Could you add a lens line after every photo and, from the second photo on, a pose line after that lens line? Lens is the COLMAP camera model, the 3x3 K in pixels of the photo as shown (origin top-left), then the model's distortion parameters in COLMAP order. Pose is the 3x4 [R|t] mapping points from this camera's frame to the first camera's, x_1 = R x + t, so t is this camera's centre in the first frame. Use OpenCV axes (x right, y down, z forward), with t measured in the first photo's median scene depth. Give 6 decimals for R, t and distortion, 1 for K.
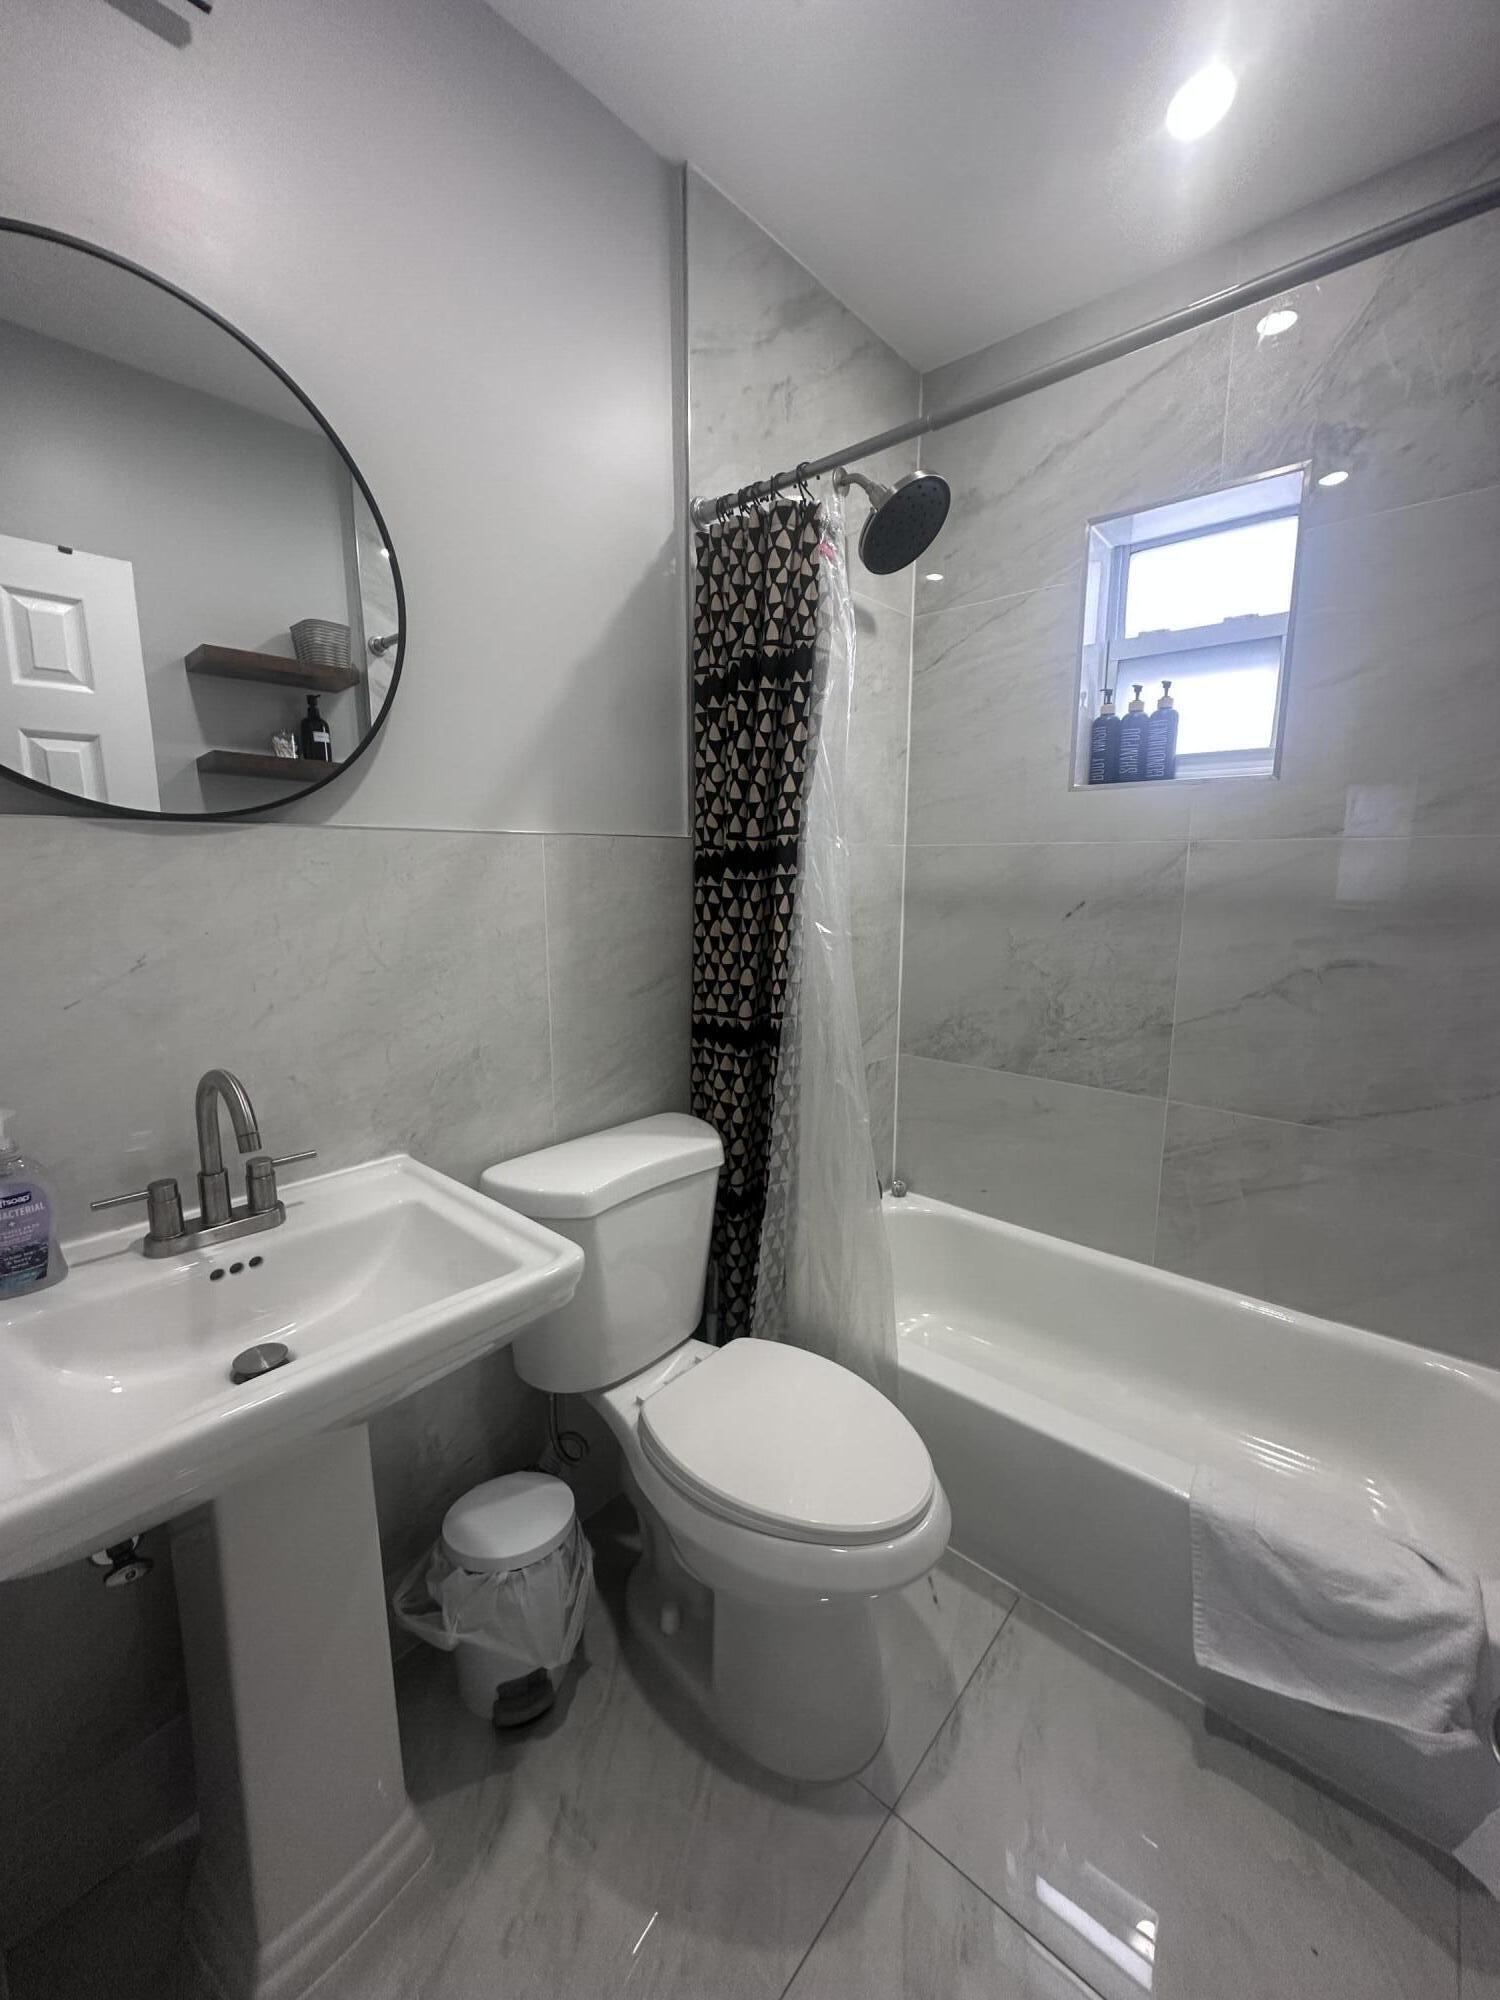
lens RADIAL K [[797.7, 0, 759.2], [0, 797.7, 993.2], [0, 0, 1]] dist [0.000806, 0.000463]
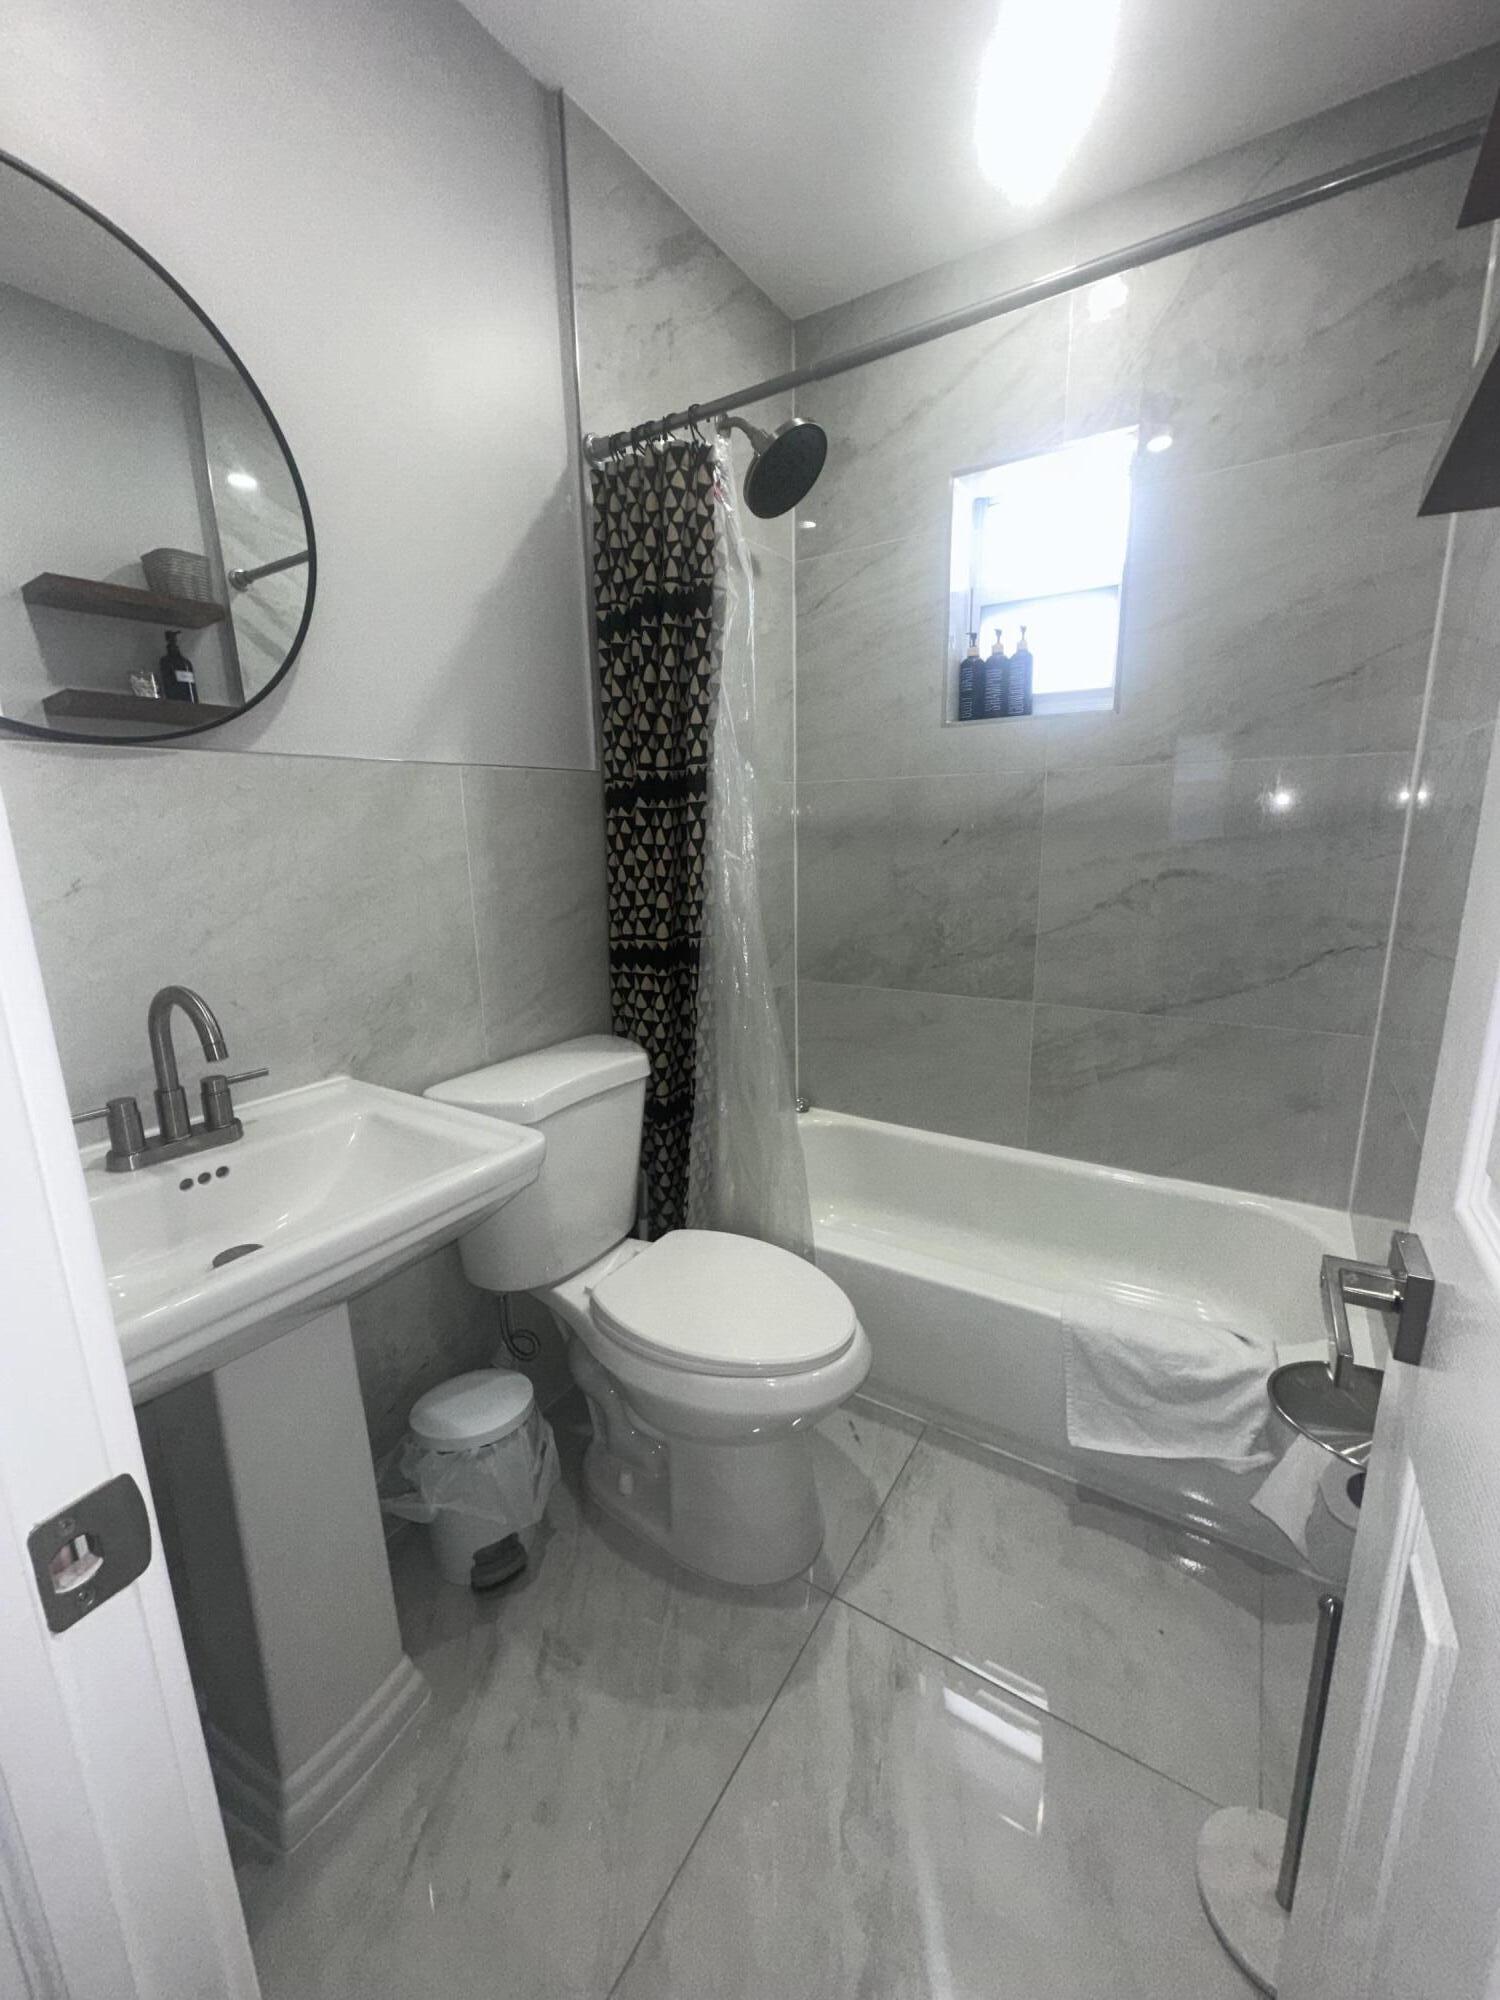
lens RADIAL K [[797.7, 0, 759.2], [0, 797.7, 993.2], [0, 0, 1]] dist [0.000806, 0.000463]
pose [[0.988120, -0.053265, 0.144157, -0.049408], [0.045862, 0.997476, 0.054201, 0.052536], [-0.146680, -0.046946, 0.988069, -0.083433]]
